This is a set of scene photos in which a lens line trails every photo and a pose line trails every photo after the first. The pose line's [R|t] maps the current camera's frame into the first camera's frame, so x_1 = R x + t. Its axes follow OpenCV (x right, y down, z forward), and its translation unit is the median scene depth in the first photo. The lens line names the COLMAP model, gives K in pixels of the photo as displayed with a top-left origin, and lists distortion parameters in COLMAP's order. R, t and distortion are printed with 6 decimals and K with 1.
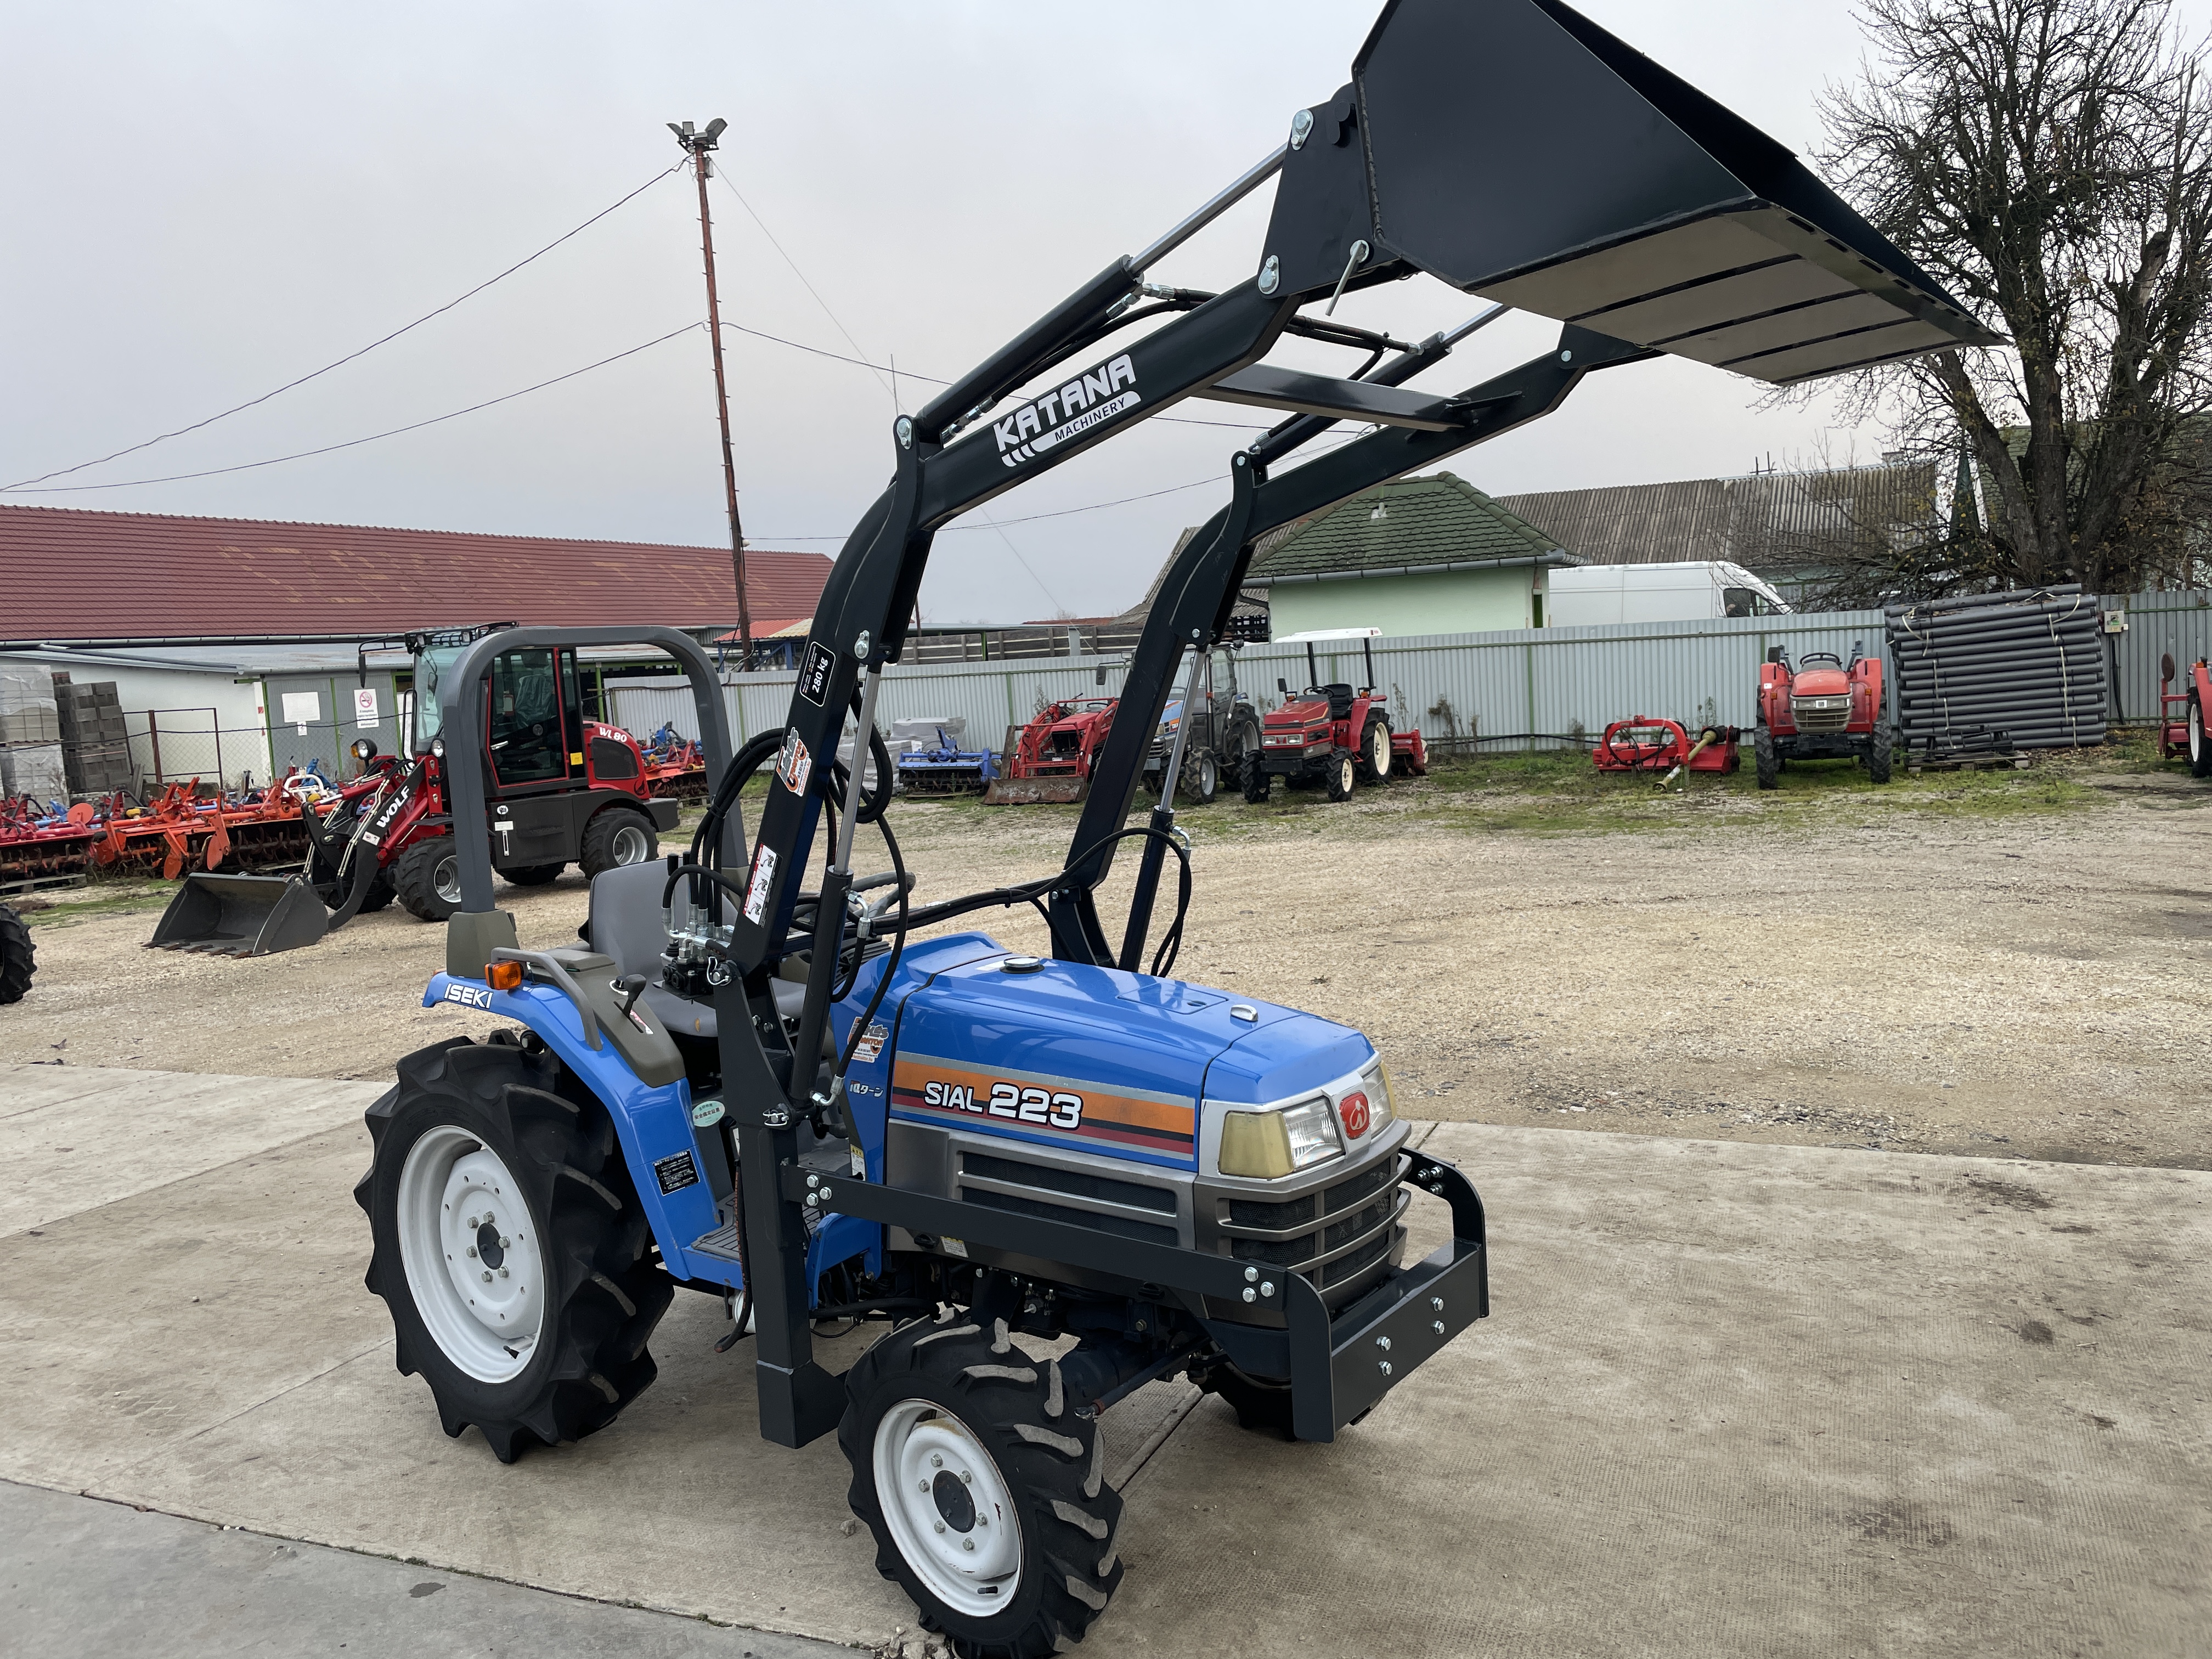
lens RADIAL K [[1679.1, 0, 1109.0], [0, 1679.1, 797.0], [0, 0, 1]] dist [0.089448, -0.123998]
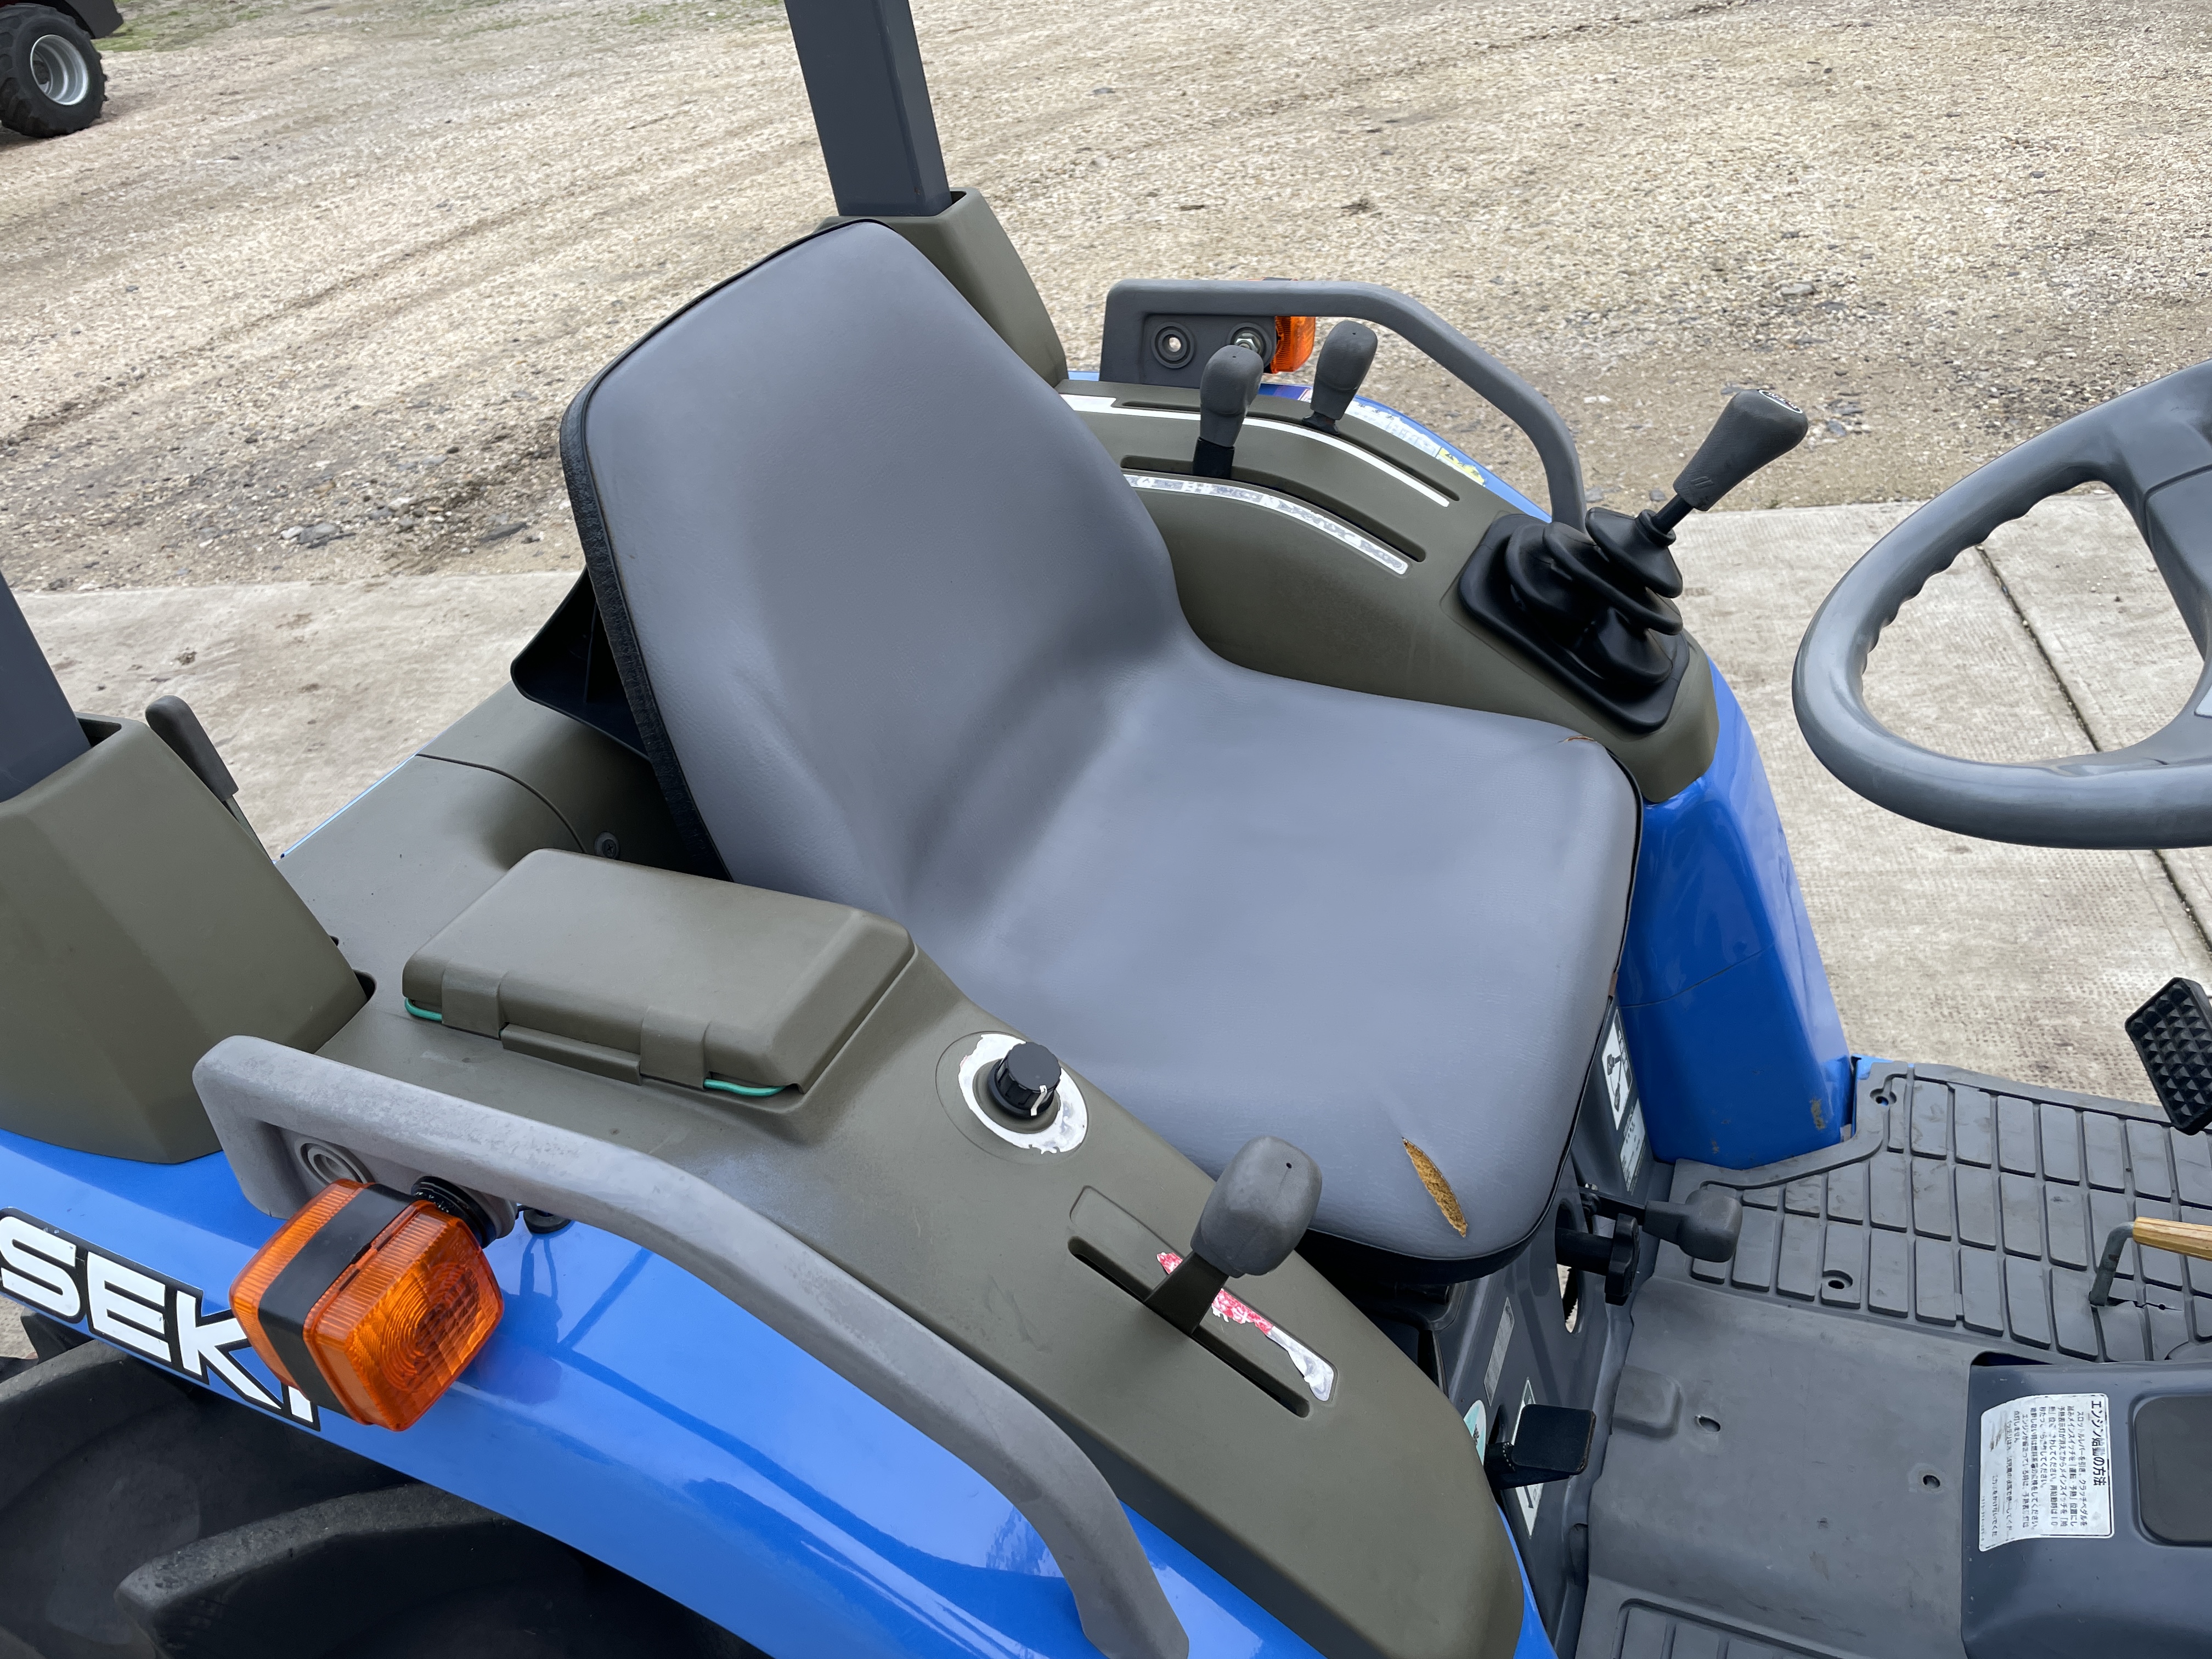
lens RADIAL K [[1679.1, 0, 1085.3], [0, 1679.1, 835.1], [0, 0, 1]] dist [0.089448, -0.123998]
pose [[0.966110, -0.179791, 0.185220, -0.296295], [0.070083, 0.873288, 0.482137, 0.001171], [-0.248434, -0.452817, 0.856293, 0.818998]]
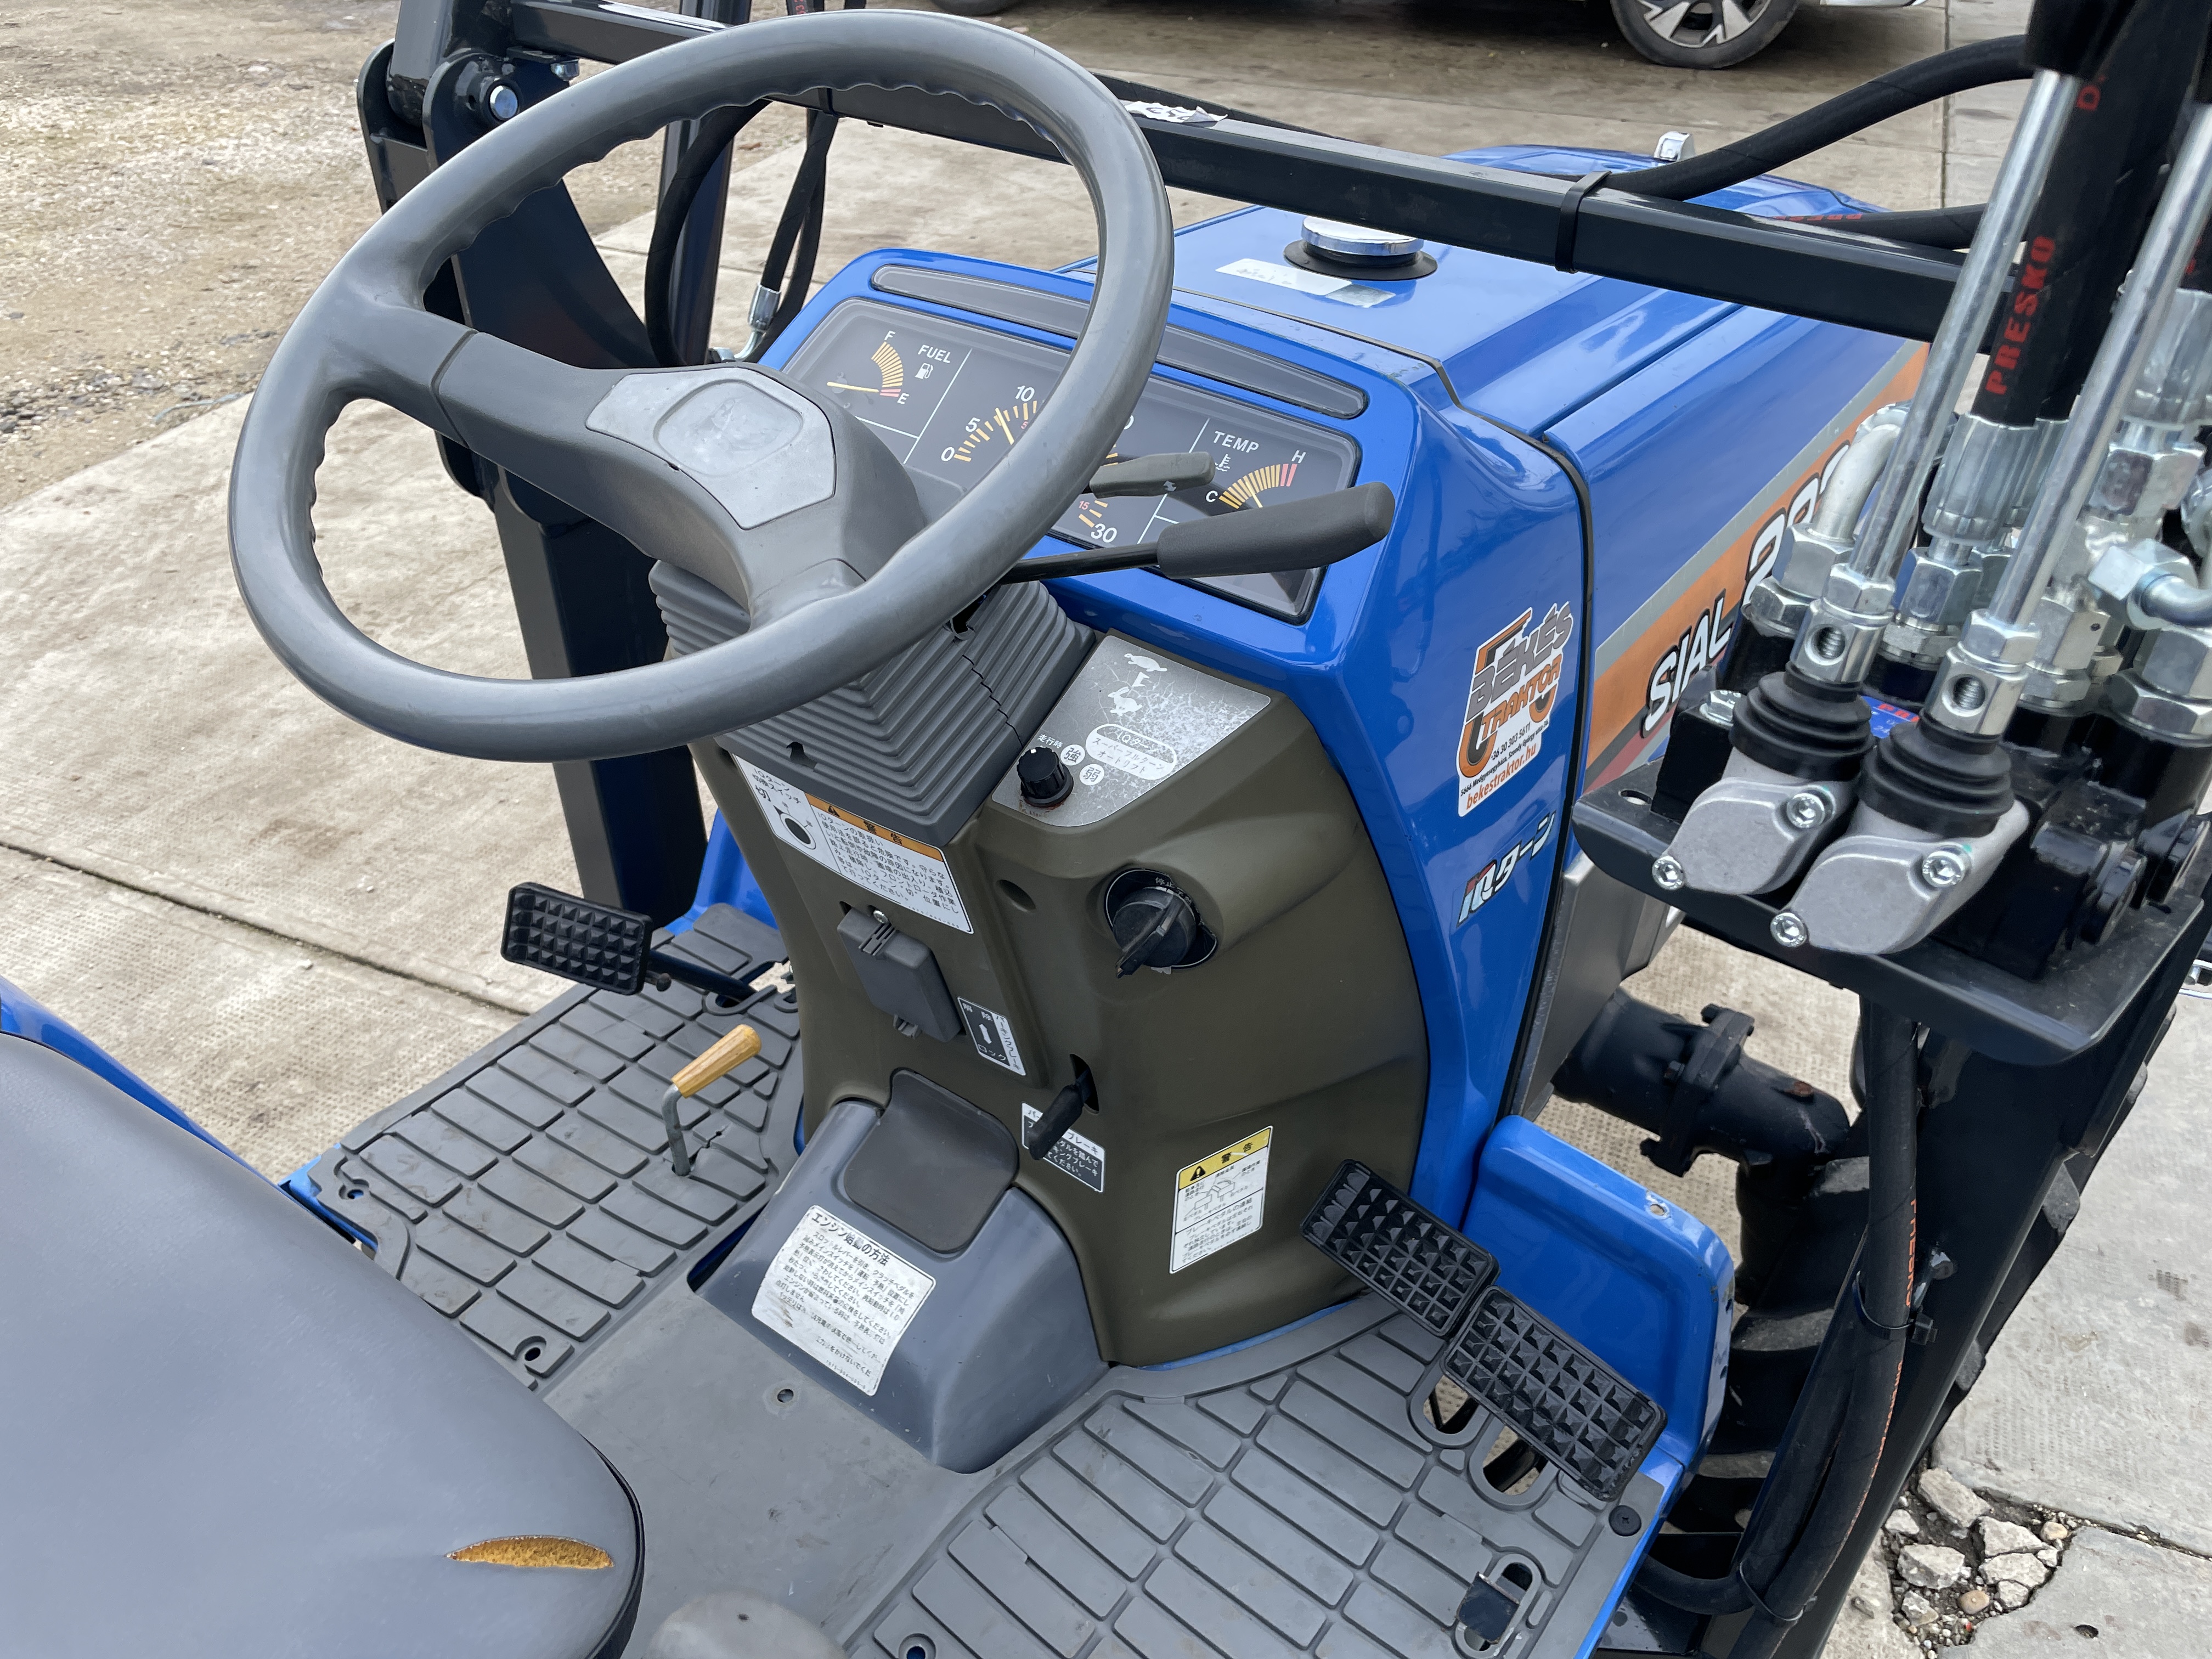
lens RADIAL K [[1679.1, 0, 1093.1], [0, 1679.1, 837.1], [0, 0, 1]] dist [0.089448, -0.123998]
pose [[-0.031627, -0.538247, 0.842194, -0.309209], [0.076334, 0.838854, 0.538979, 0.019322], [-0.996581, 0.081334, 0.014556, 0.905139]]
